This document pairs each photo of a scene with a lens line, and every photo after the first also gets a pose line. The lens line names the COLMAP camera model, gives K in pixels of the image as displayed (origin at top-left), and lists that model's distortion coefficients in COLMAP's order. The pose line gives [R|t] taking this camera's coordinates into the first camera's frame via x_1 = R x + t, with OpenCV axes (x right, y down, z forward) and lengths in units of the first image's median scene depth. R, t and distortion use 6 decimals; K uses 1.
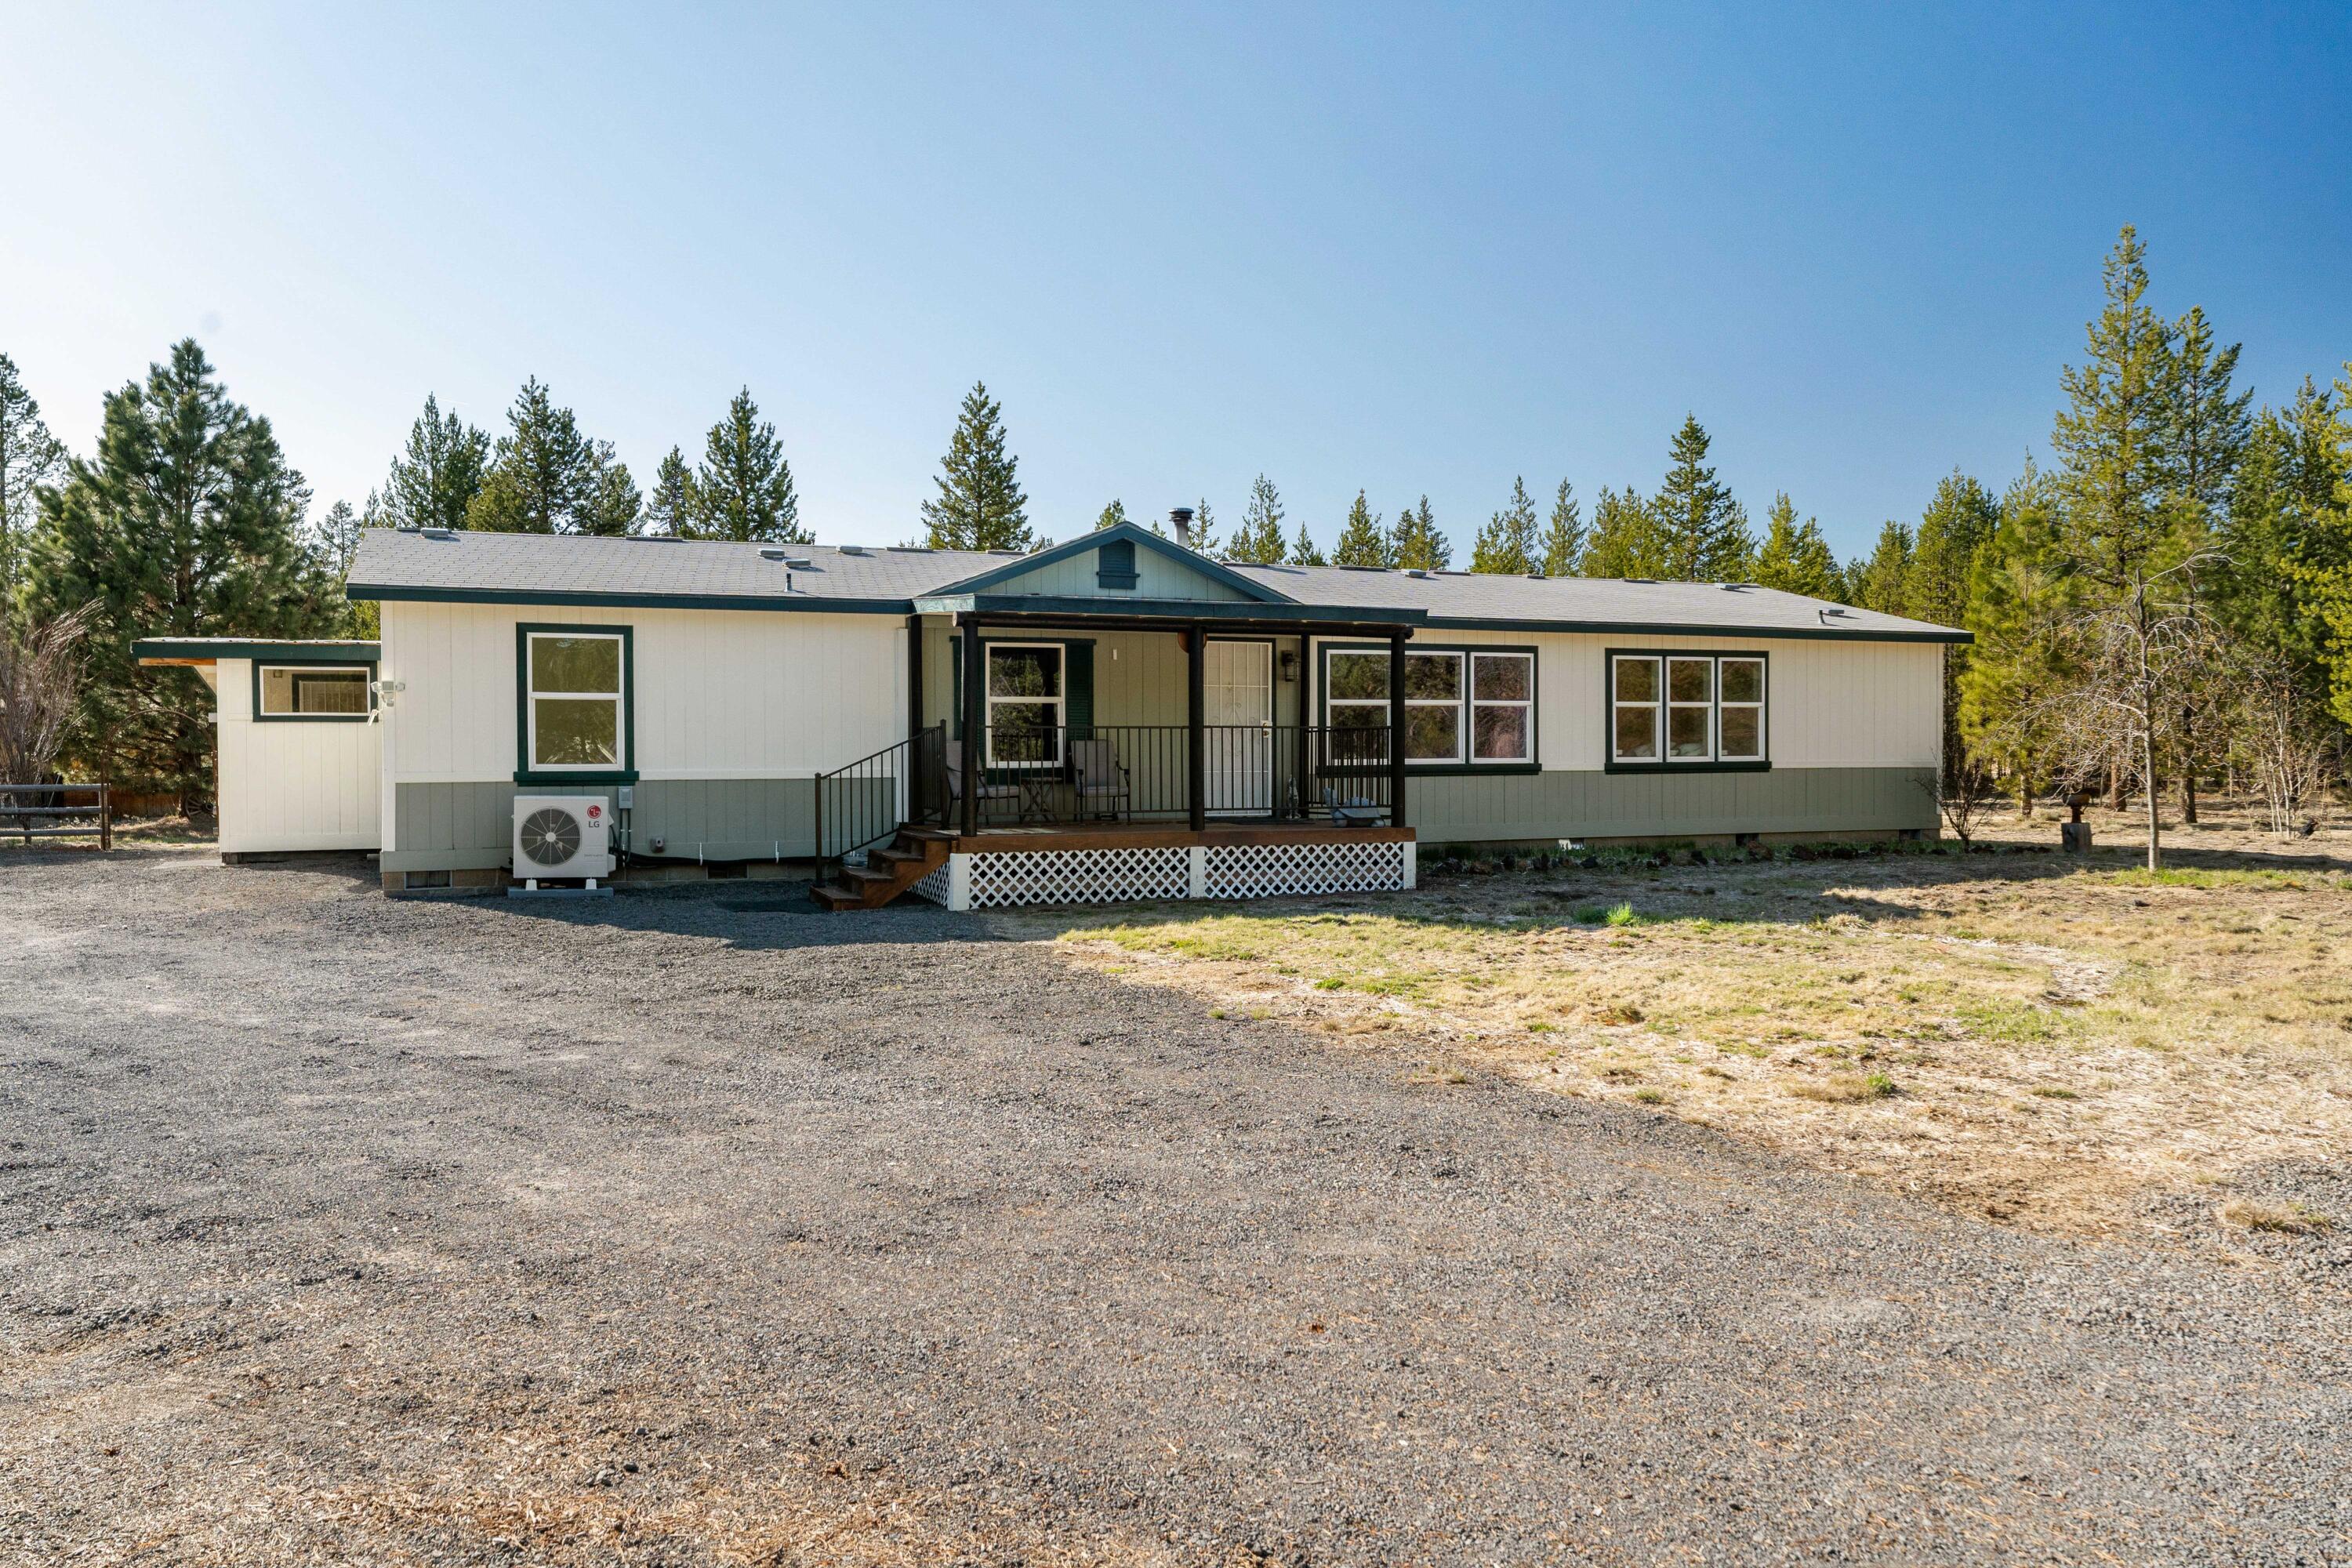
lens RADIAL K [[1712.6, 0, 1176.0], [0, 1712.6, 784.0], [0, 0, 1]] dist [-0.001288, -0.003796]
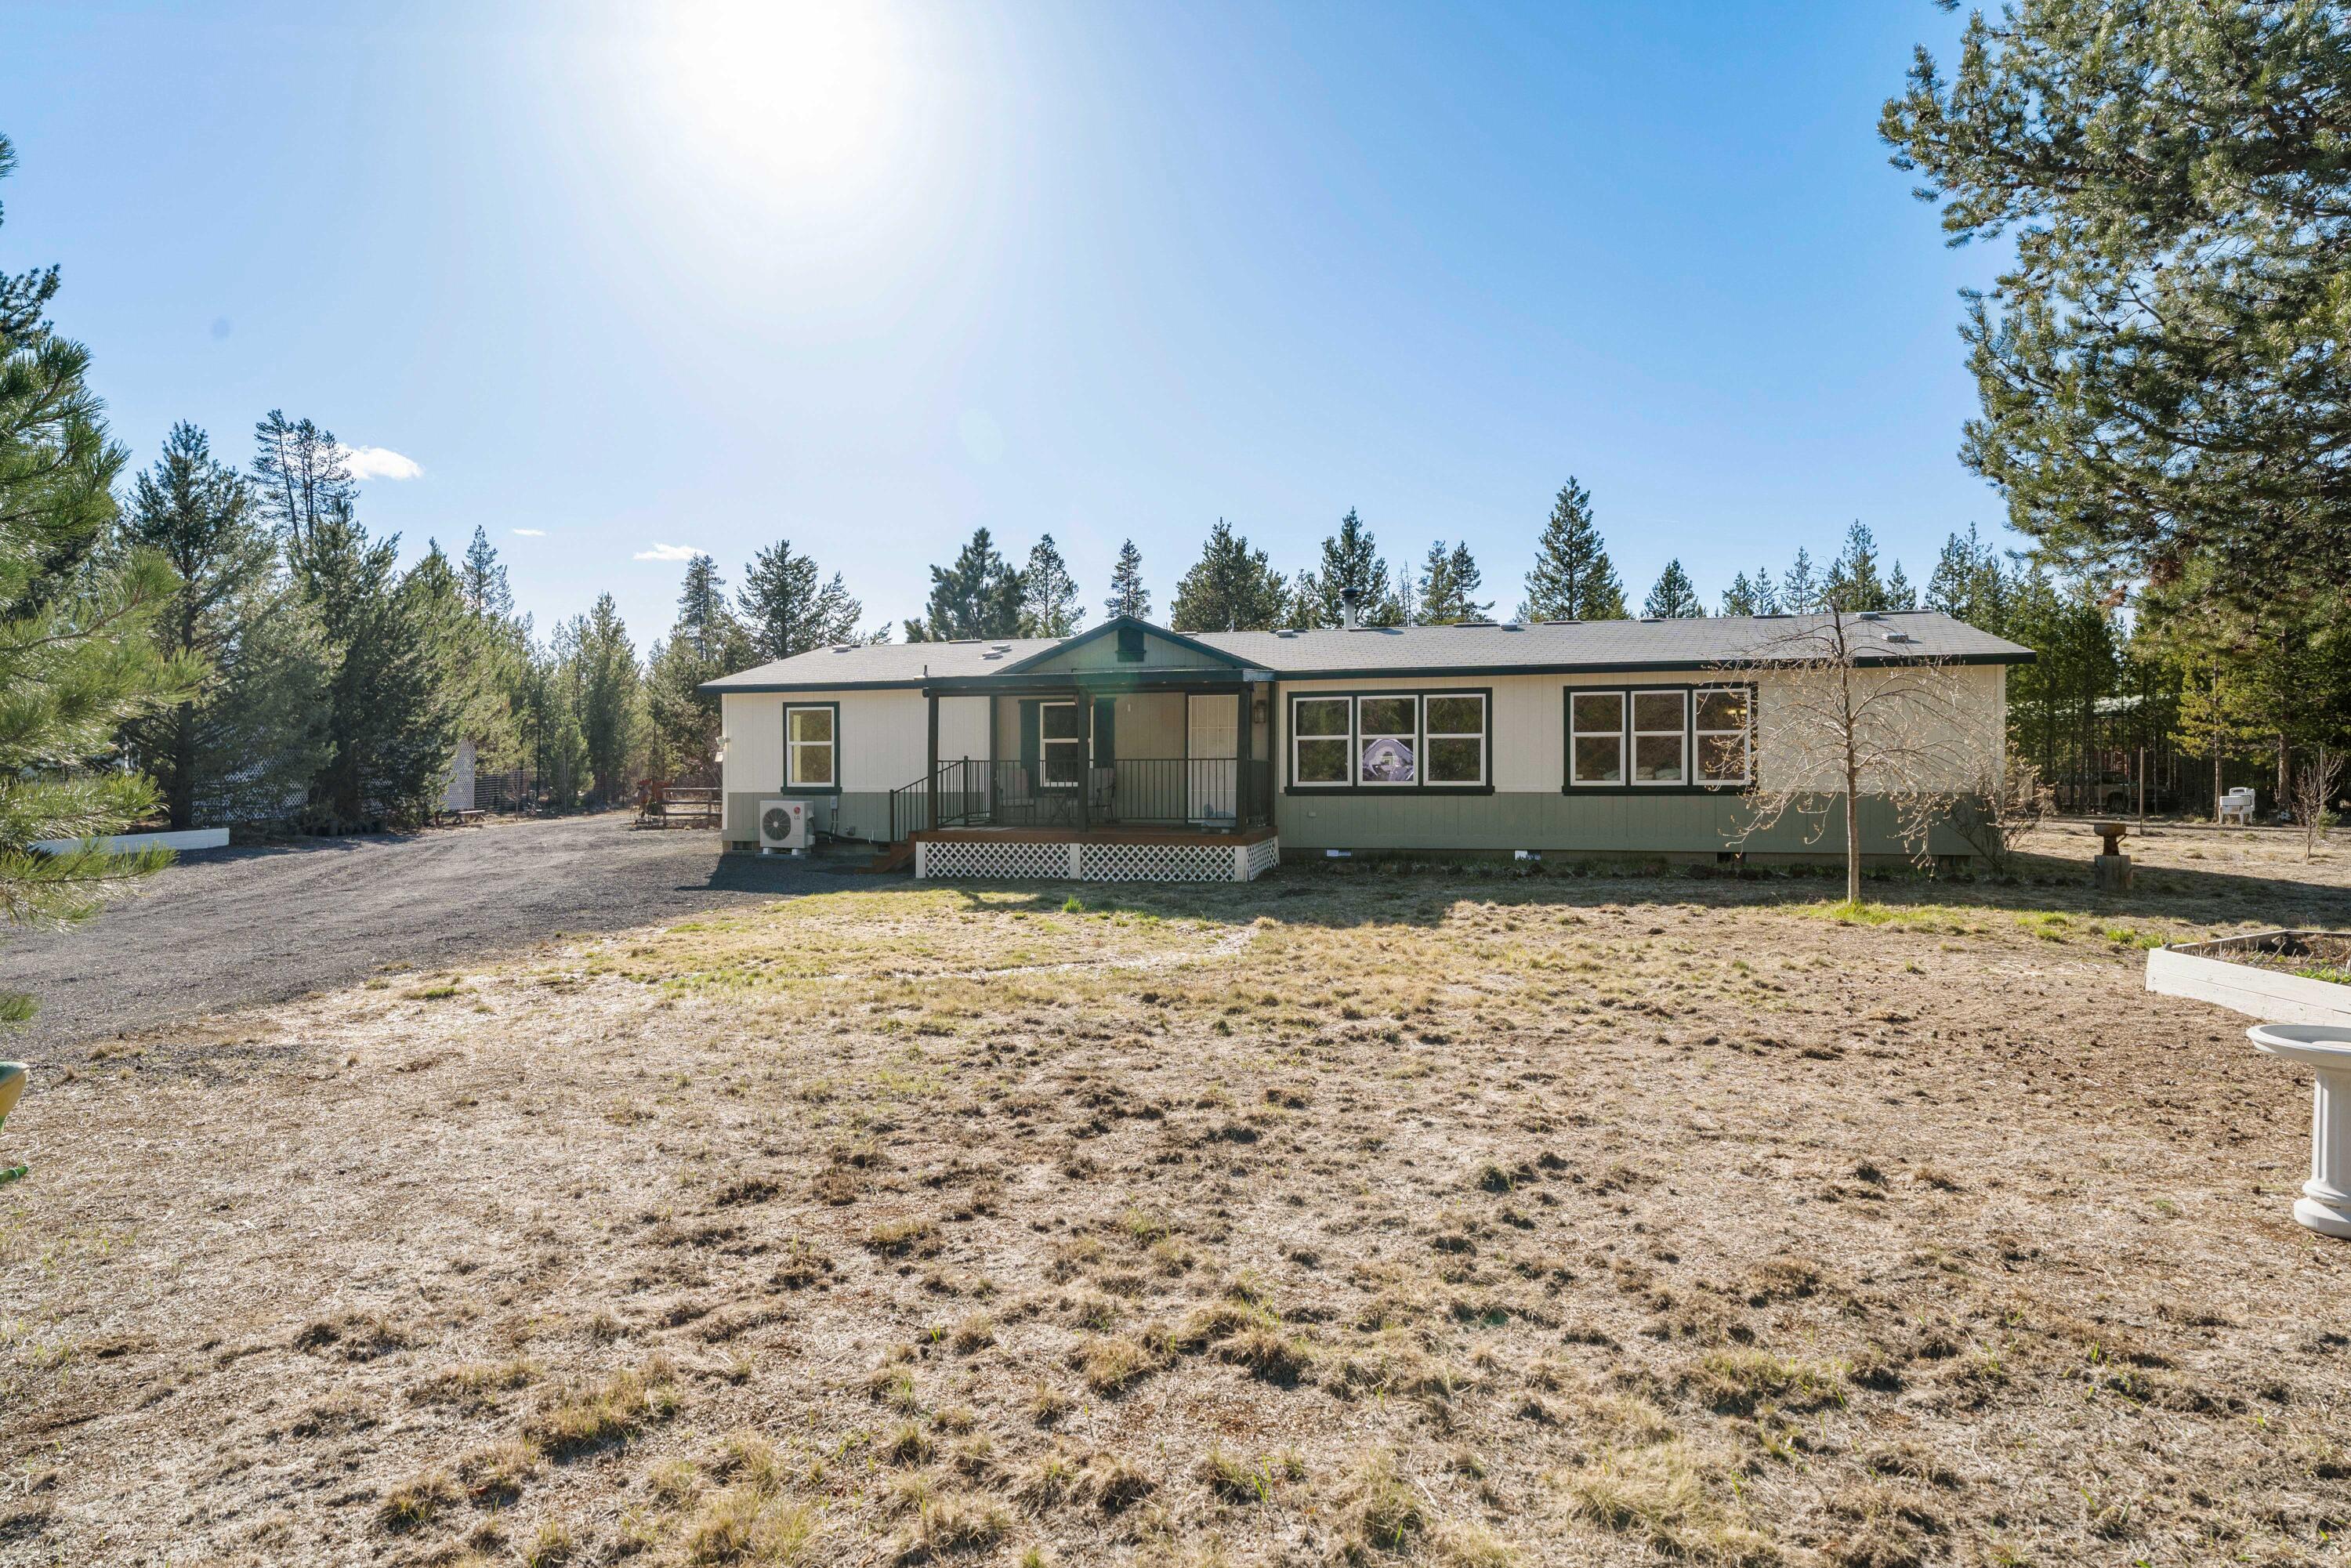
lens RADIAL K [[1308.3, 0, 1175.5], [0, 1308.3, 784.0], [0, 0, 1]] dist [-0.026316, -0.000114]
pose [[0.787913, 0.008362, -0.615730, 0.716539], [-0.010128, 0.999949, 0.000620, -0.014117], [0.615704, 0.005748, 0.787957, 0.179160]]
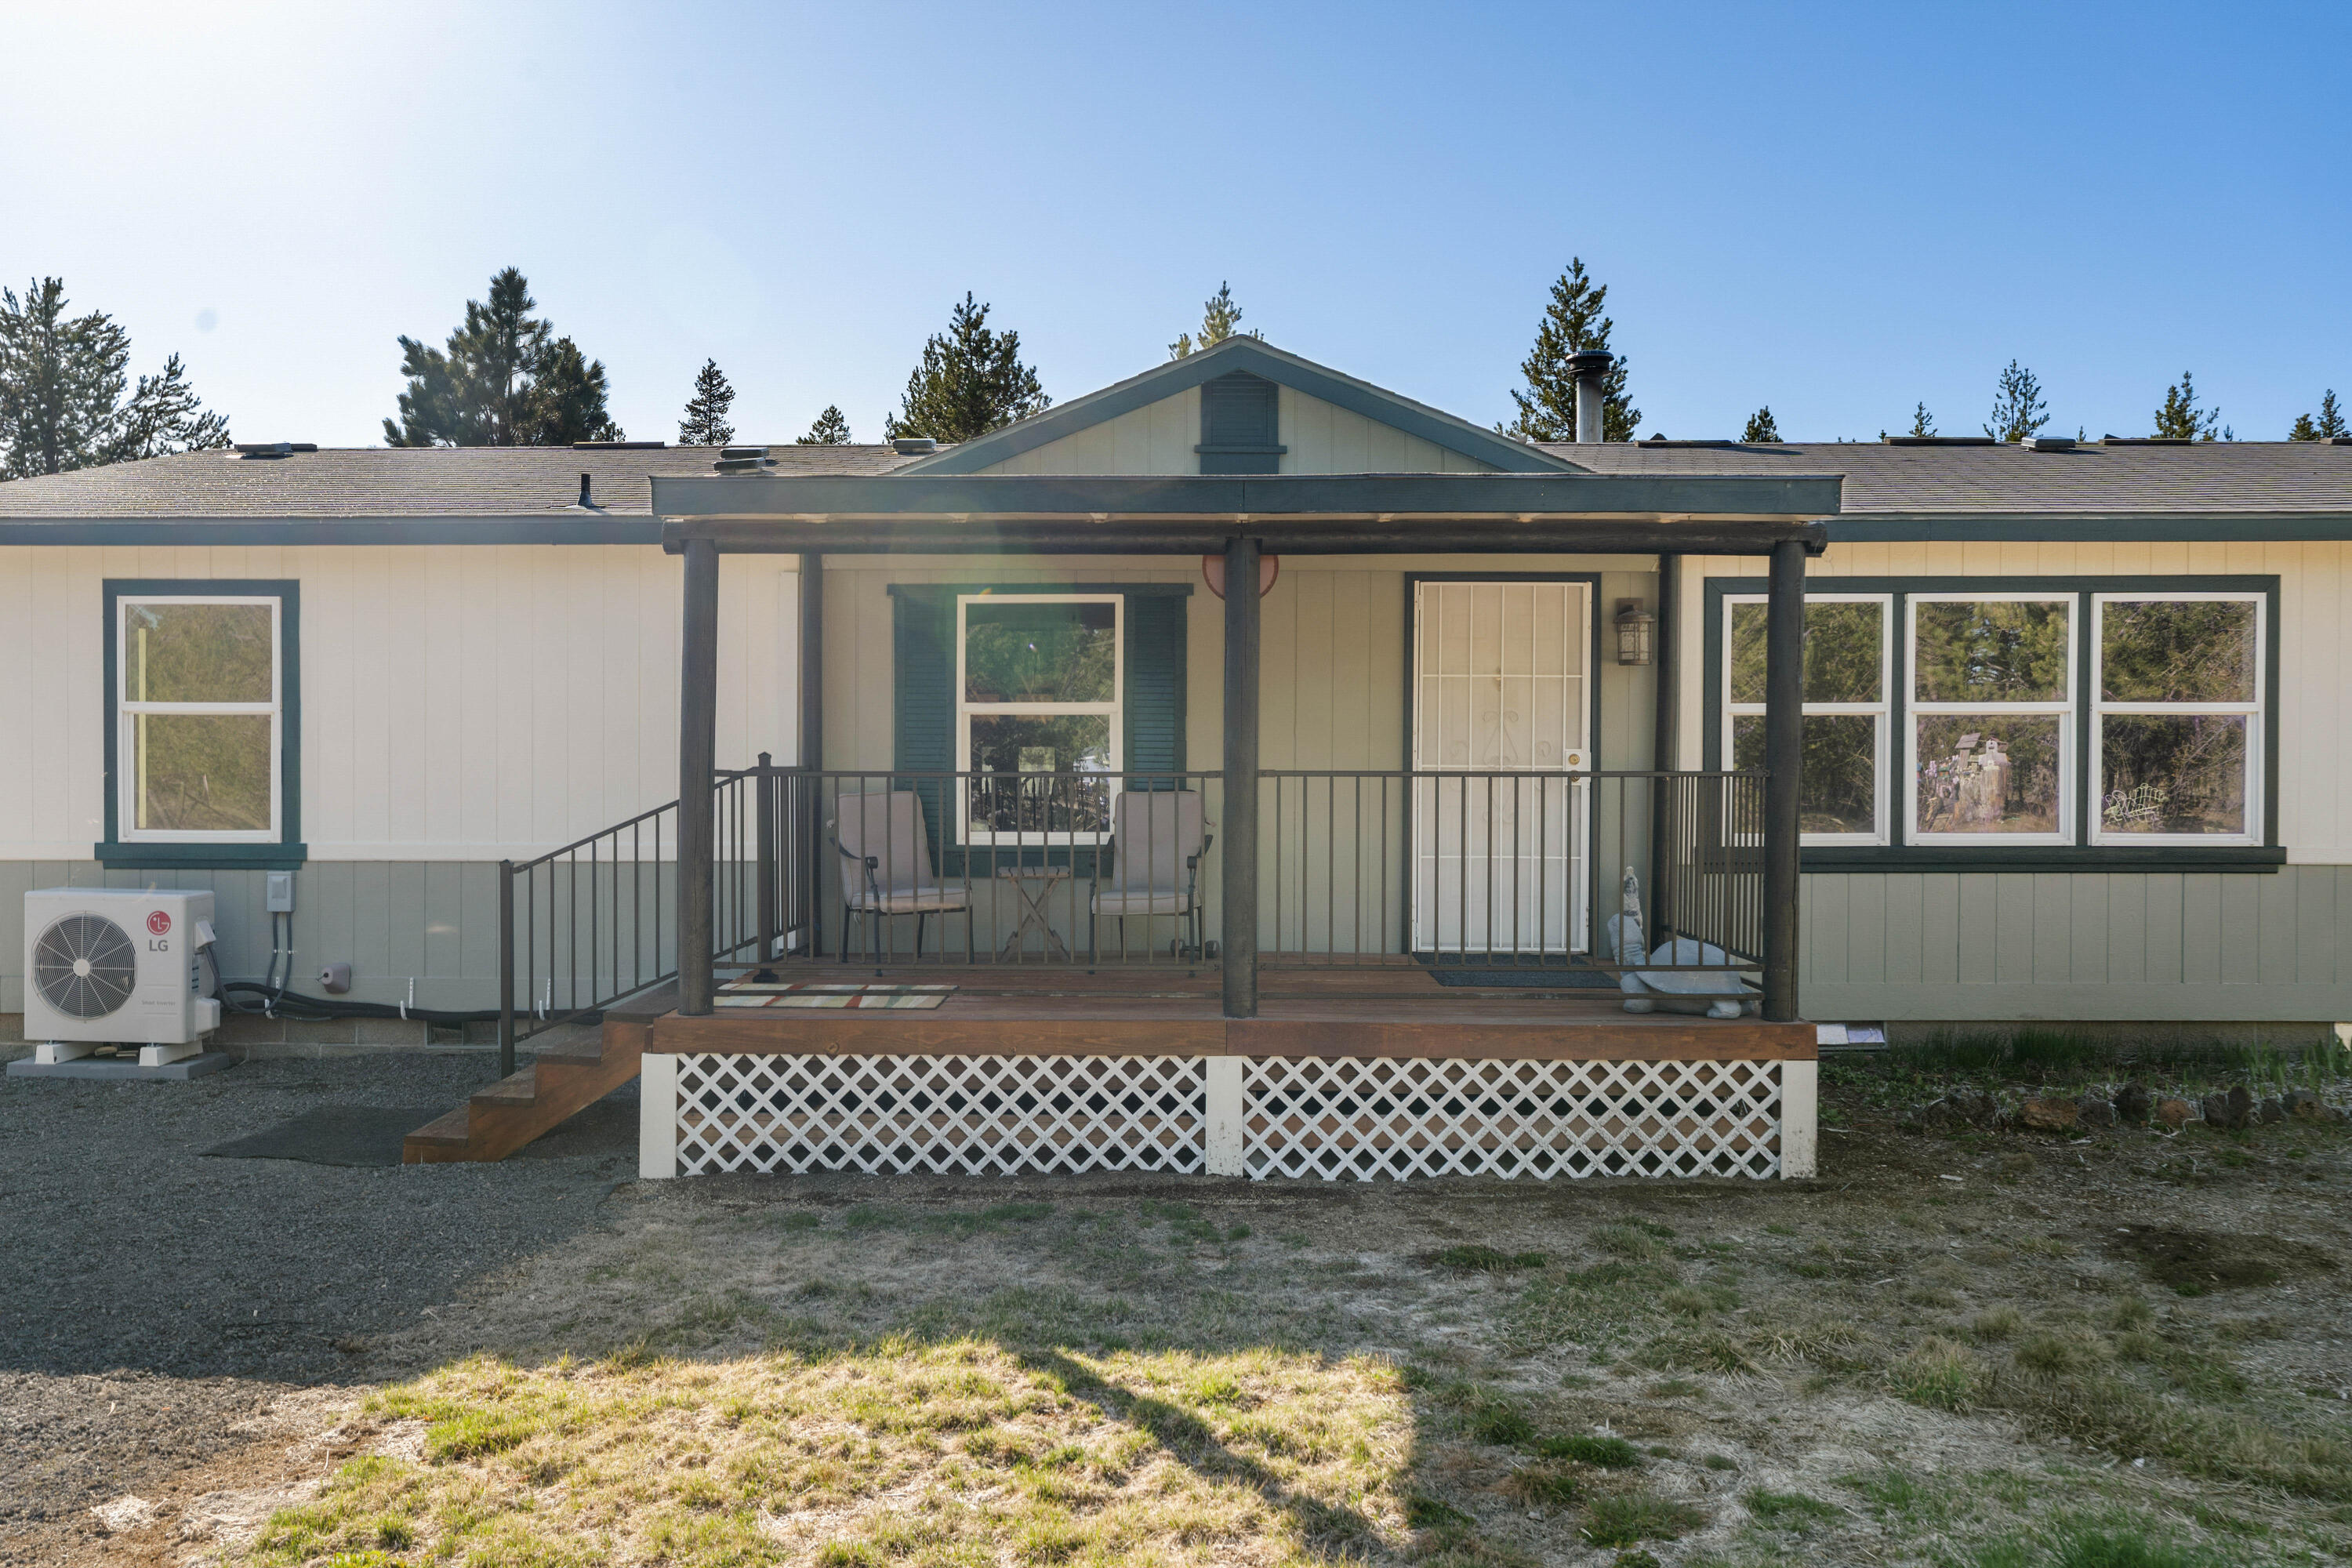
lens RADIAL K [[1933.4, 0, 1176.0], [0, 1933.4, 784.0], [0, 0, 1]] dist [-0.020127, 0.045257]
pose [[0.914073, 0.011651, -0.405383, 0.185795], [-0.012460, 0.999922, 0.000641, -0.029555], [0.405359, 0.004465, 0.914147, 0.528576]]
